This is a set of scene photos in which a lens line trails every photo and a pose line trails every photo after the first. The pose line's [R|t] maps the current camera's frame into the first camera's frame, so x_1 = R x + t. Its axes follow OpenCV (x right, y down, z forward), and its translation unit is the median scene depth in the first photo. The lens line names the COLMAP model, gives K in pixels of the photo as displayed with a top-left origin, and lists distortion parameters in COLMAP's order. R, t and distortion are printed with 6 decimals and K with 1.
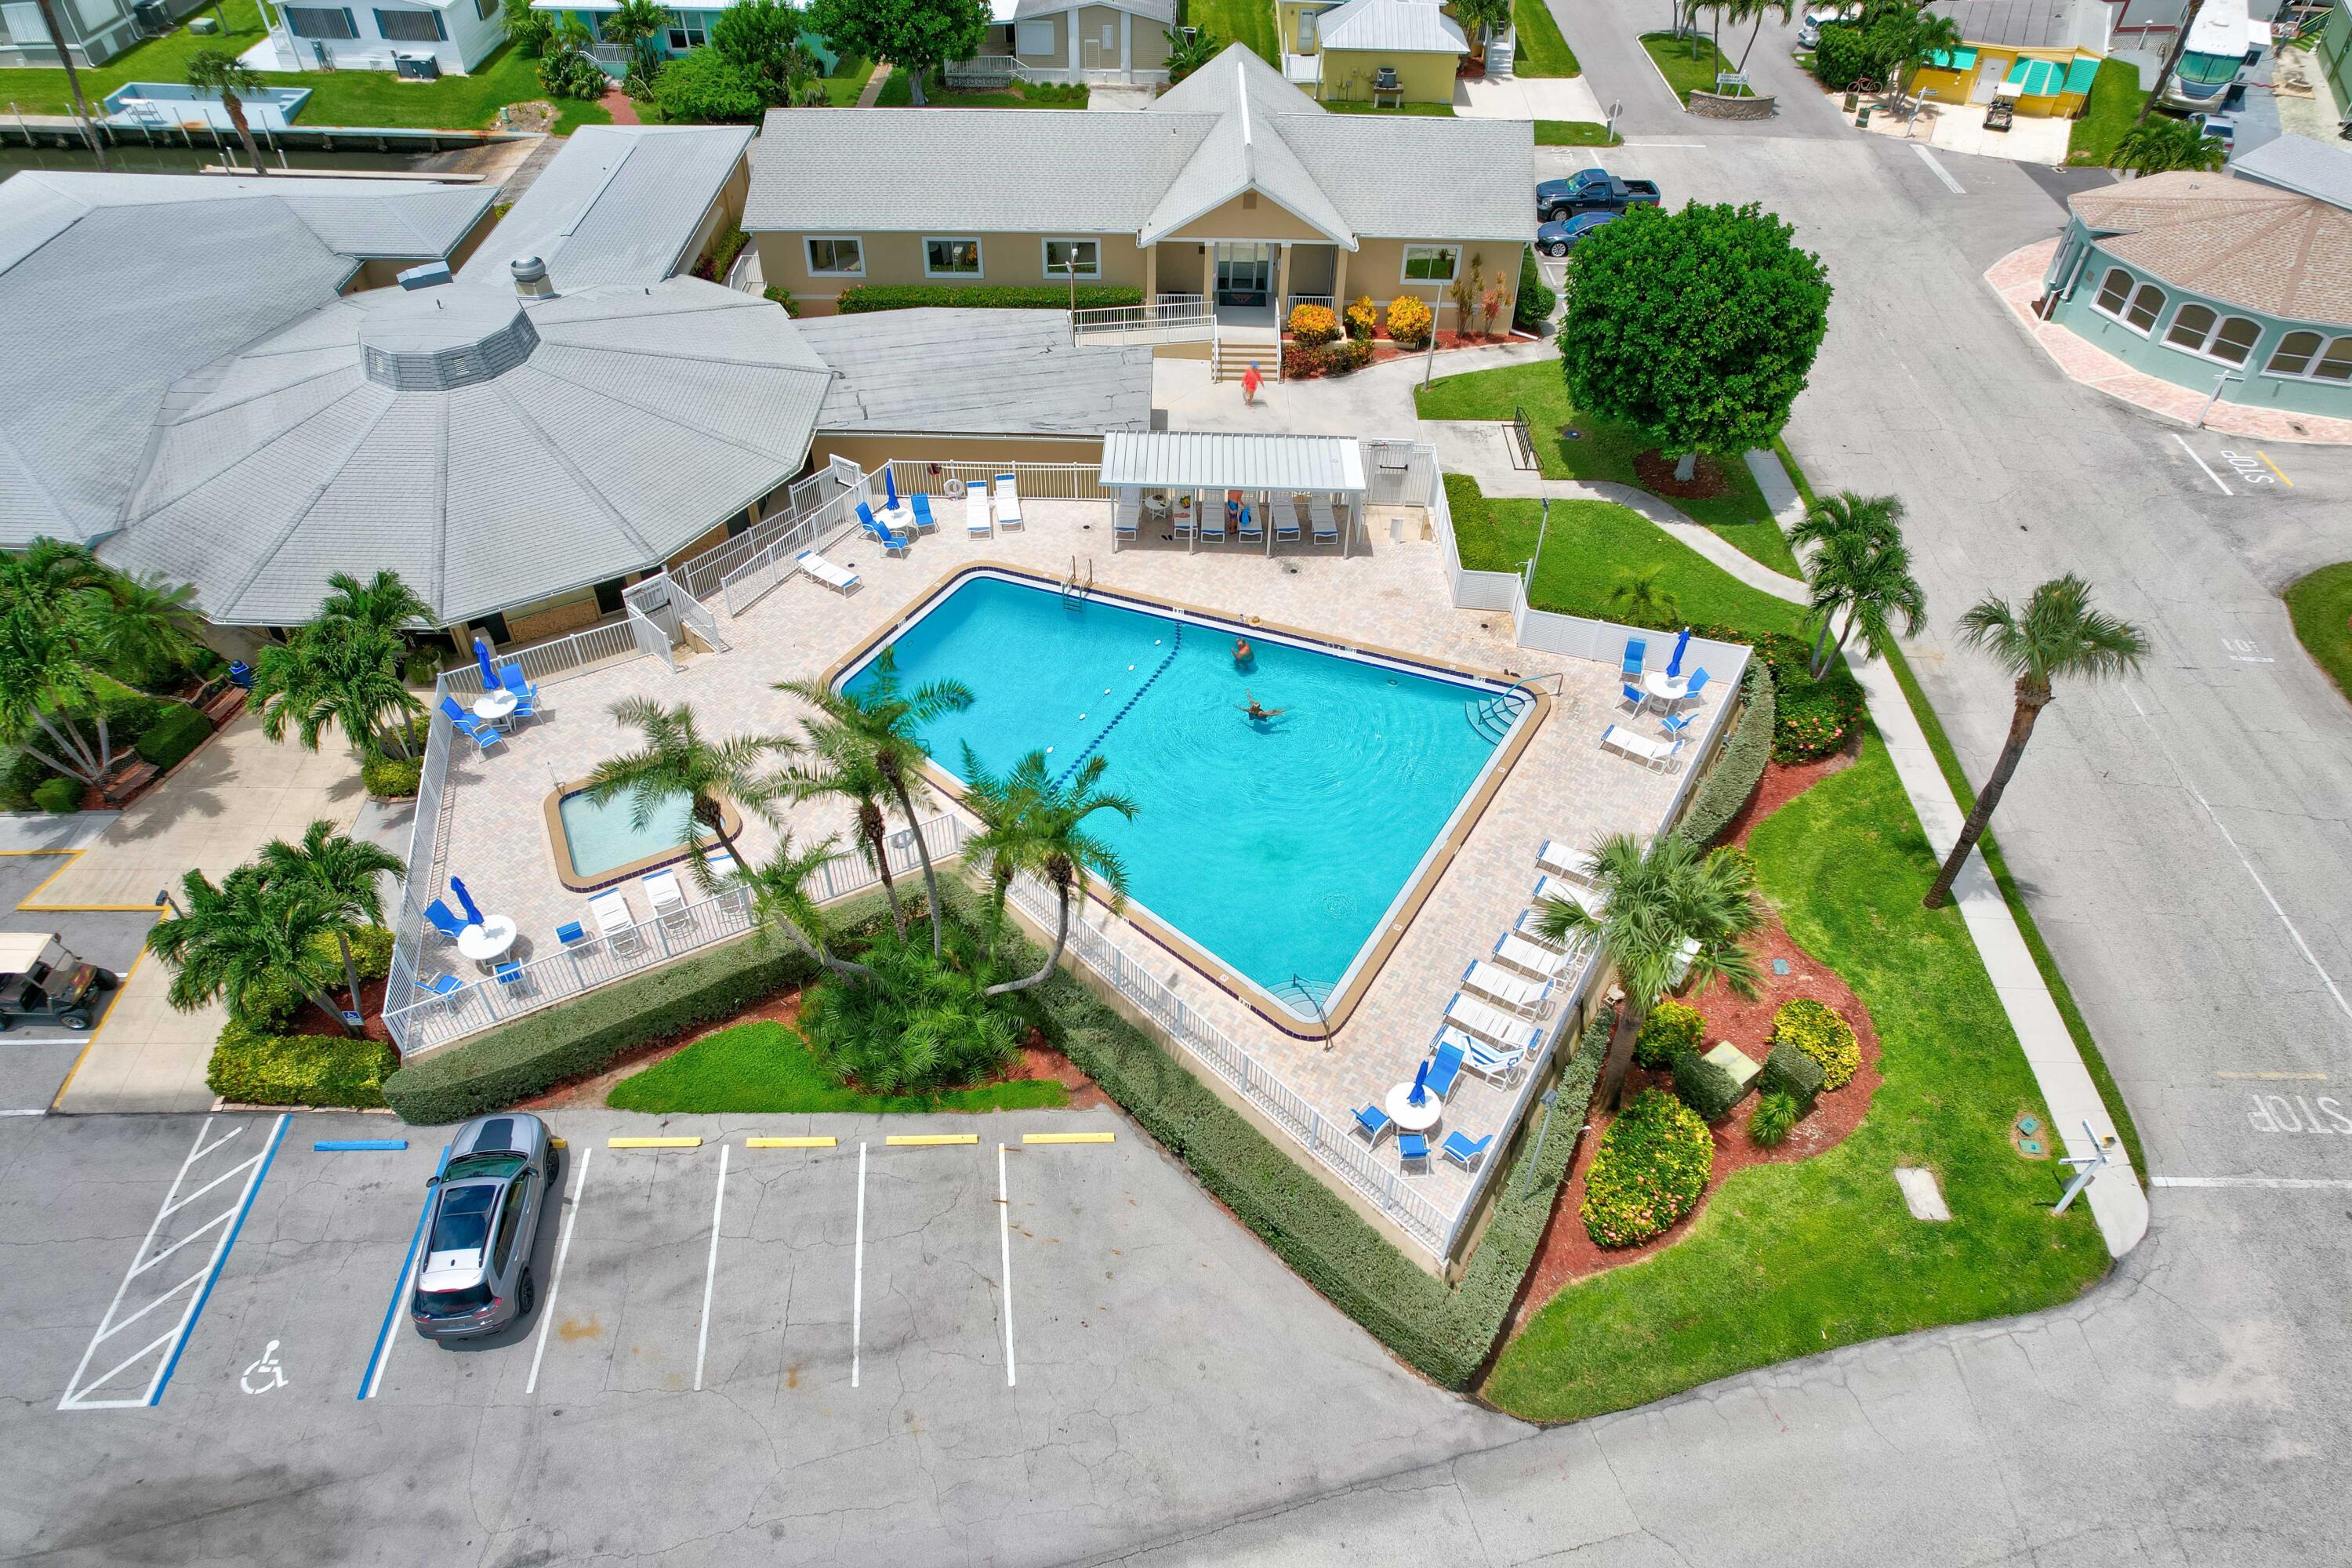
lens RADIAL K [[1557.0, 0, 1183.5], [0, 1557.0, 788.4], [0, 0, 1]] dist [-0.066098, 0.060195]
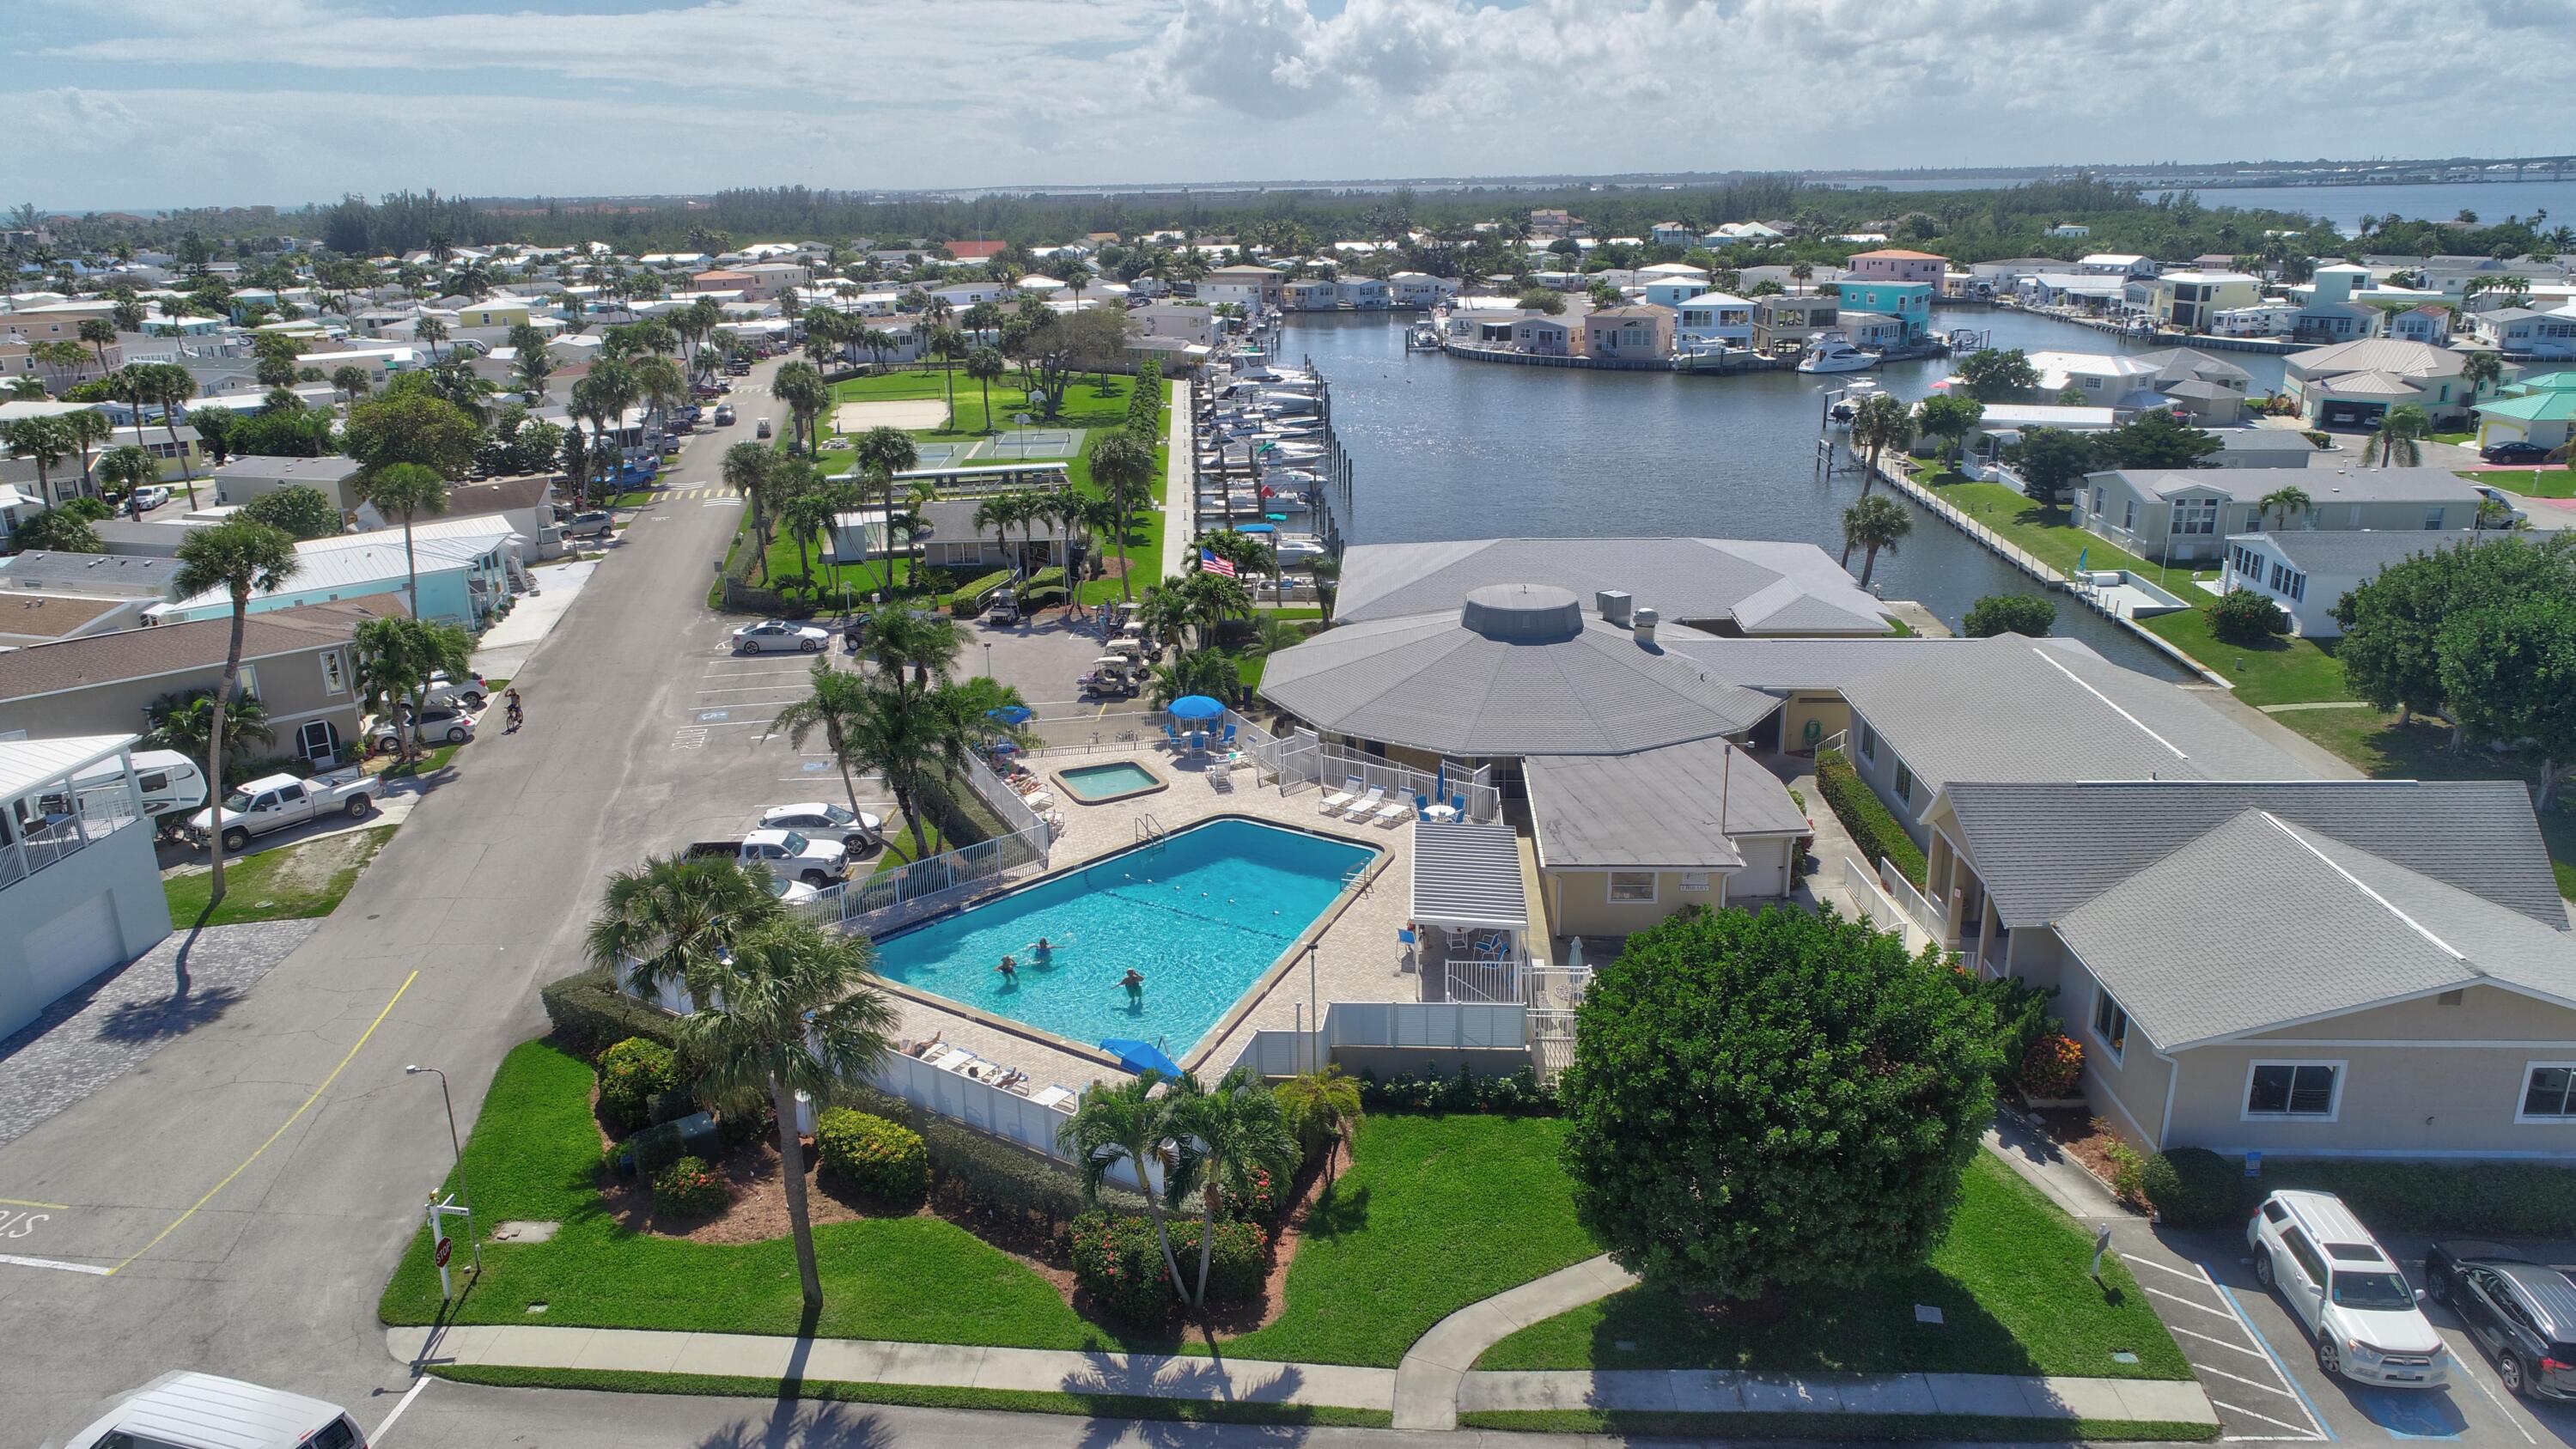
lens RADIAL K [[1728.9, 0, 1288.0], [0, 1728.9, 724.5], [0, 0, 1]] dist [-0.008620, 0.004315]
pose [[-0.060276, 0.283622, -0.957040, 1.192259], [-0.659589, 0.708317, 0.251454, -0.532772], [0.749206, 0.646410, 0.144380, 0.756357]]
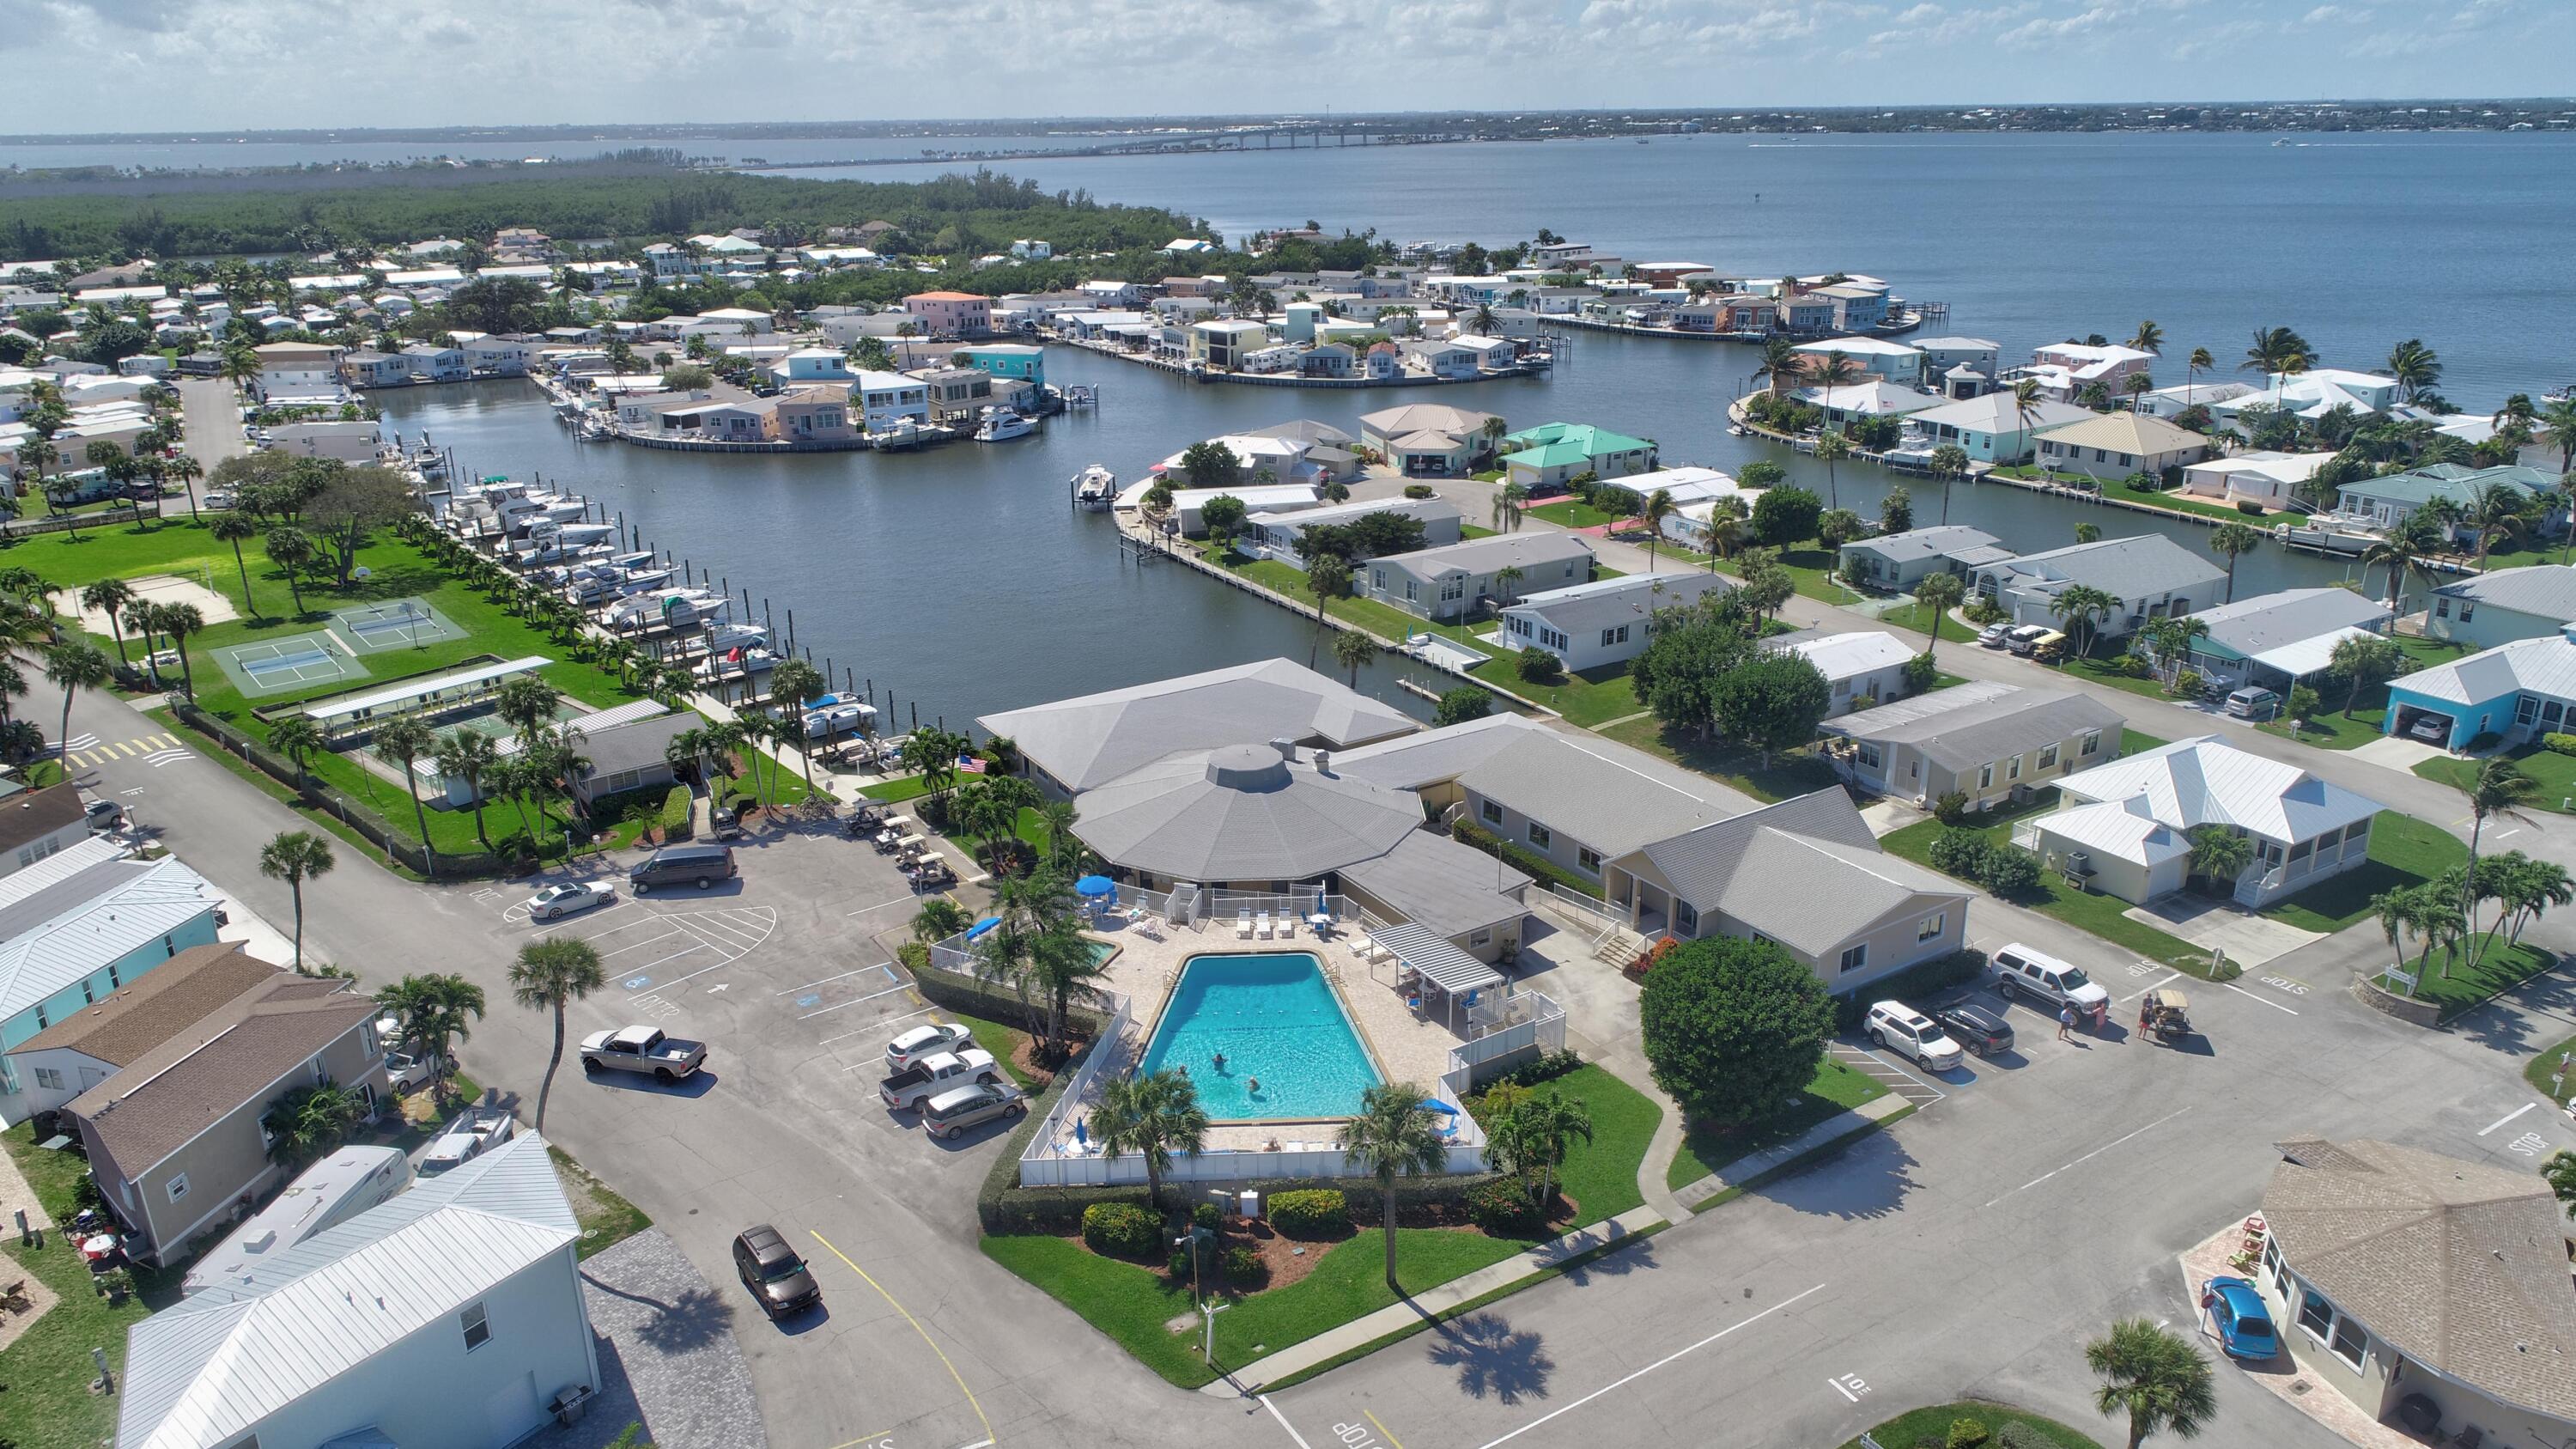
lens RADIAL K [[1729.2, 0, 1288.0], [0, 1729.2, 724.5], [0, 0, 1]] dist [-0.008620, 0.004315]
pose [[0.534233, 0.259487, -0.804525, 1.573616], [-0.552603, 0.827414, -0.100078, -0.156378], [0.639707, 0.498048, 0.585426, -0.401270]]
